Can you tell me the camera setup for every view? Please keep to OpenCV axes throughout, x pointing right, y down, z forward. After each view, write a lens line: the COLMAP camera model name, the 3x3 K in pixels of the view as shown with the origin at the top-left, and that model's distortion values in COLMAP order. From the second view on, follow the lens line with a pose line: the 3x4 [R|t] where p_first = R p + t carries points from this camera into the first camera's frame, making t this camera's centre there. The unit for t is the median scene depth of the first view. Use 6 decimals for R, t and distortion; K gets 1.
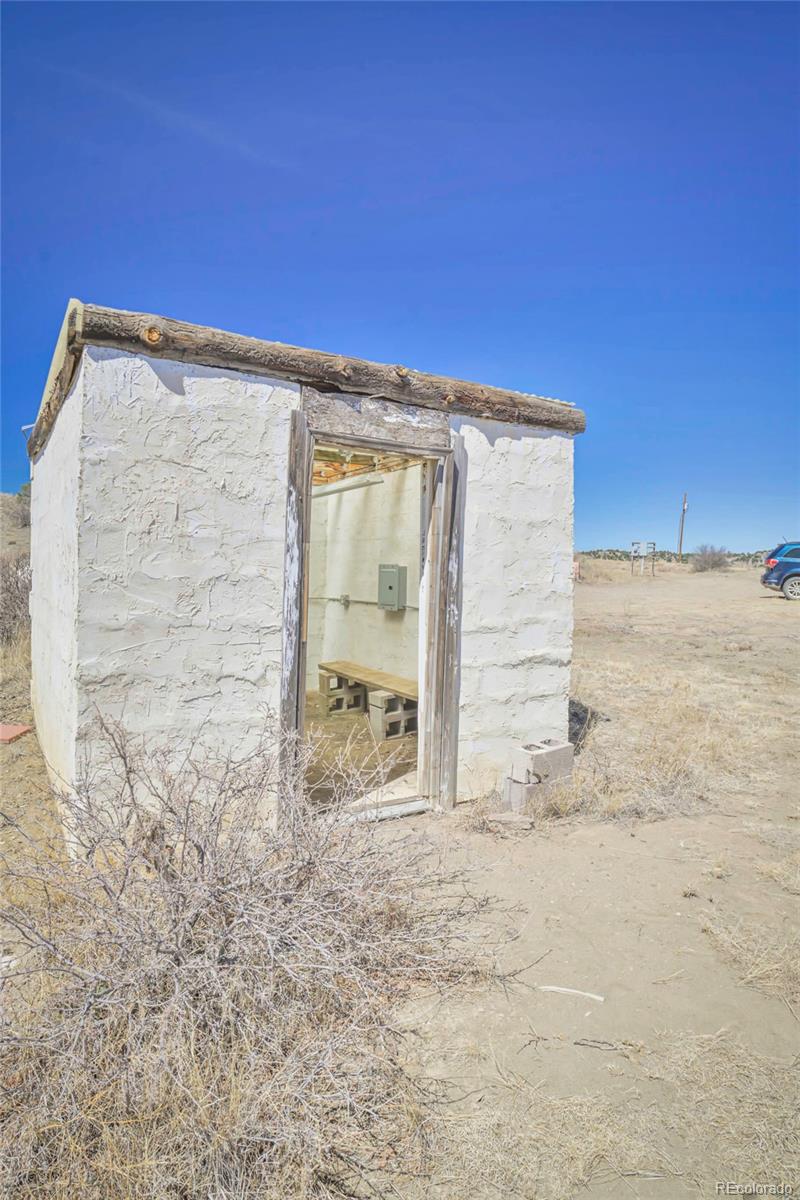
lens RADIAL K [[748.2, 0, 400.0], [0, 748.2, 600.0], [0, 0, 1]] dist [-0.029803, 0.000983]
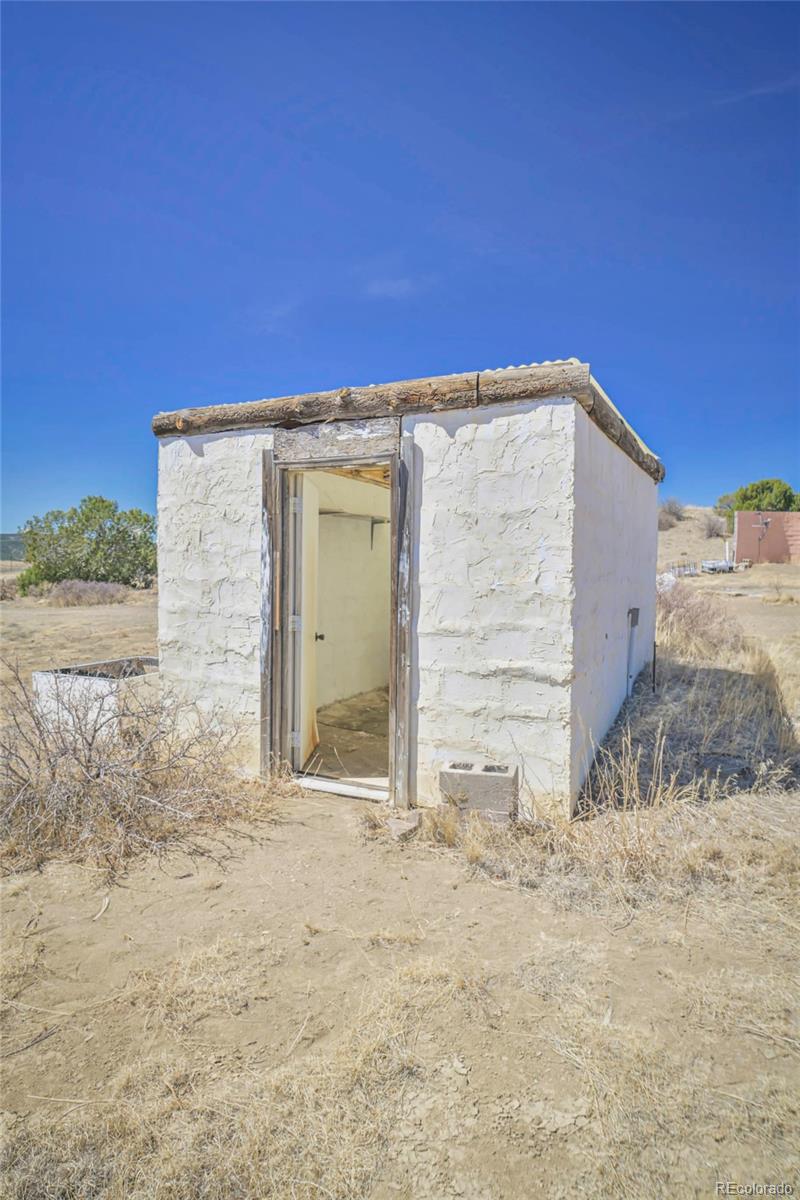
lens RADIAL K [[748.2, 0, 400.0], [0, 748.2, 600.0], [0, 0, 1]] dist [-0.029803, 0.000983]
pose [[0.464619, 0.012961, -0.885416, 0.994701], [-0.025672, 0.999670, 0.001162, -0.001345], [0.885139, 0.022191, 0.464798, 0.545442]]
